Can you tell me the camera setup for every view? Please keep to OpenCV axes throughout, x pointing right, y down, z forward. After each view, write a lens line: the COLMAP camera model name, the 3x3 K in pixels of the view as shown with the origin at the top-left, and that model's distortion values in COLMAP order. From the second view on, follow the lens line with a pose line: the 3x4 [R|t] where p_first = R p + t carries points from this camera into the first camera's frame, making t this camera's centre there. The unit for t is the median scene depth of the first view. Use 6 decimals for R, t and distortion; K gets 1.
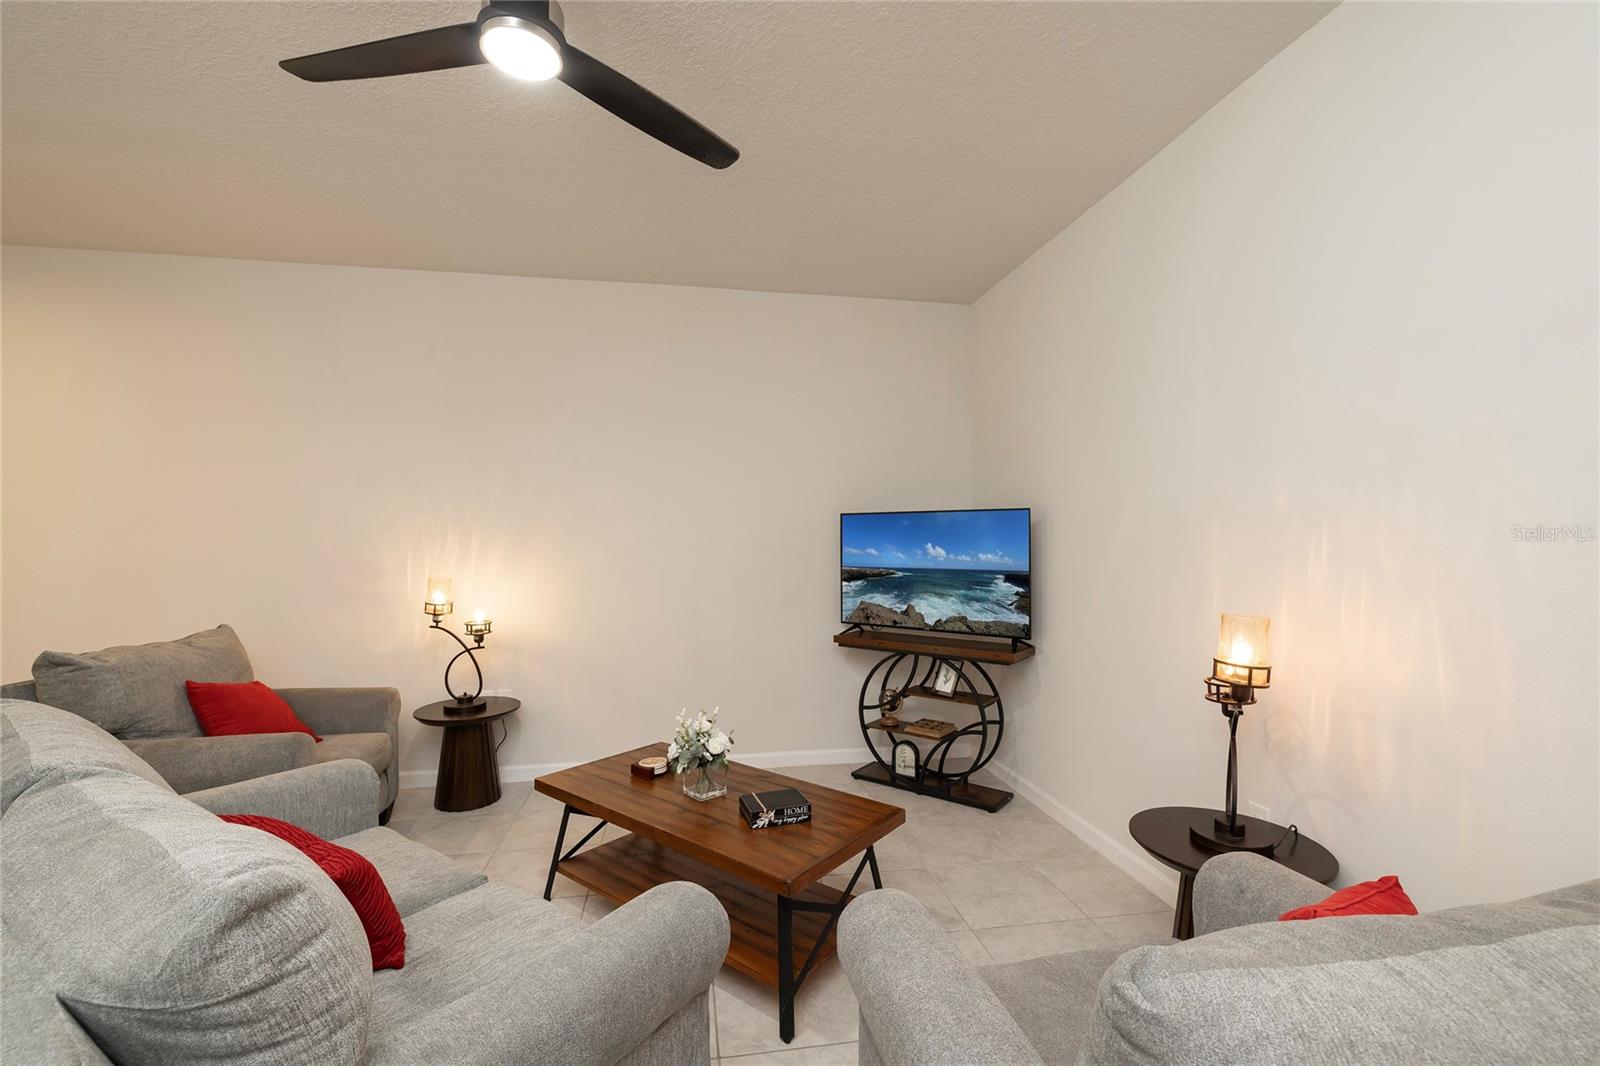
lens RADIAL K [[674.1, 0, 791.3], [0, 674.1, 528.2], [0, 0, 1]] dist [-0.001446, -0.000116]
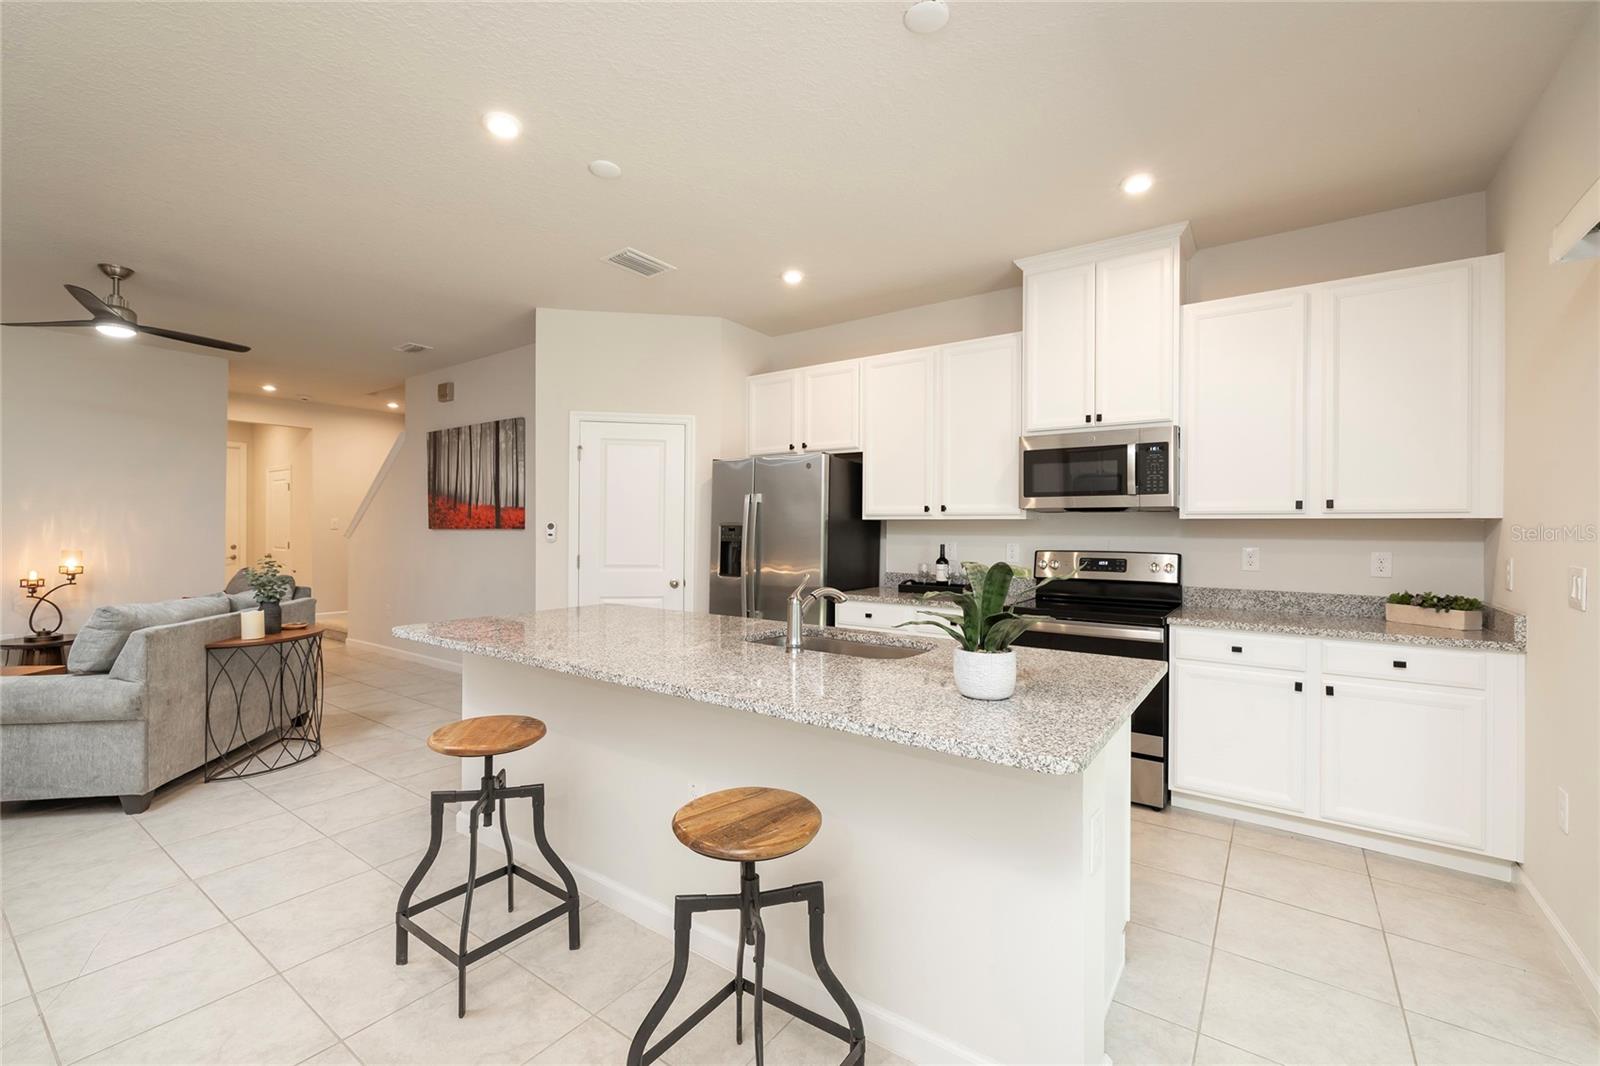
lens RADIAL K [[674.1, 0, 791.3], [0, 674.1, 528.2], [0, 0, 1]] dist [-0.001446, -0.000116]
pose [[-0.700633, -0.006266, 0.713495, -1.738899], [-0.026920, 0.999482, -0.017657, 0.001634], [-0.713014, -0.031578, -0.700438, 0.414192]]
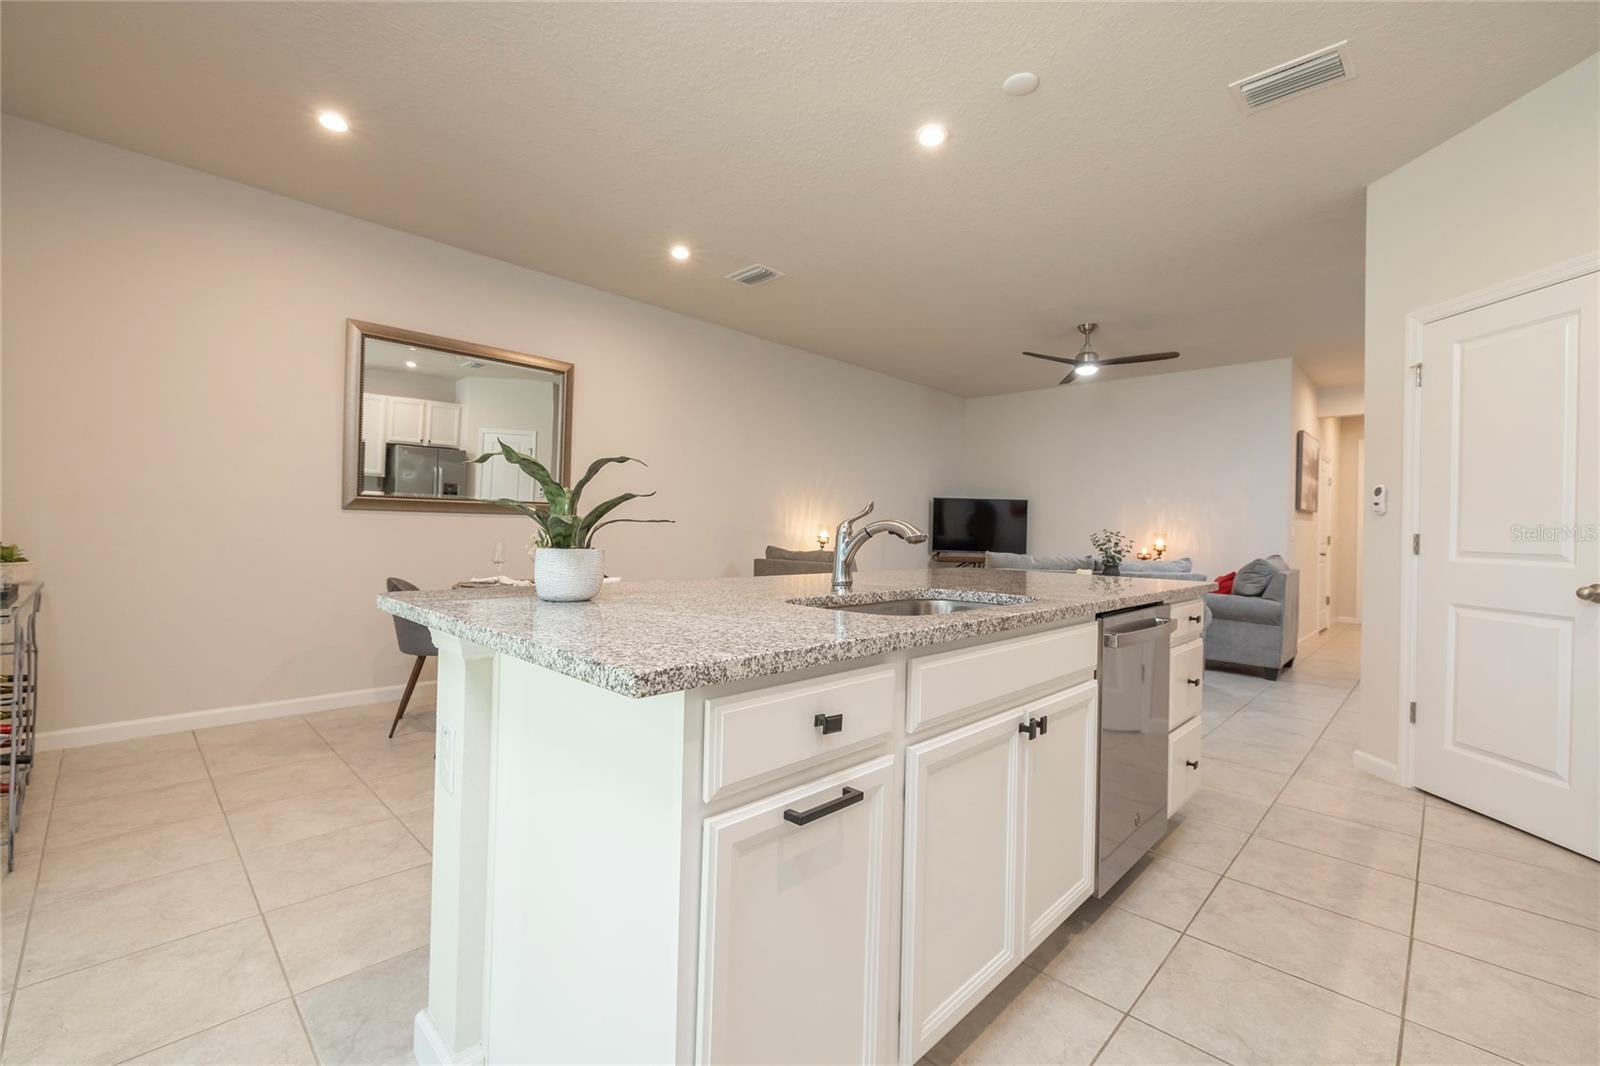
lens RADIAL K [[674.1, 0, 791.3], [0, 674.1, 528.2], [0, 0, 1]] dist [-0.001446, -0.000116]
pose [[0.806786, 0.016096, 0.590624, -1.640551], [-0.036530, 0.999075, 0.022673, 0.044023], [-0.589713, -0.039868, 0.806628, -0.425277]]
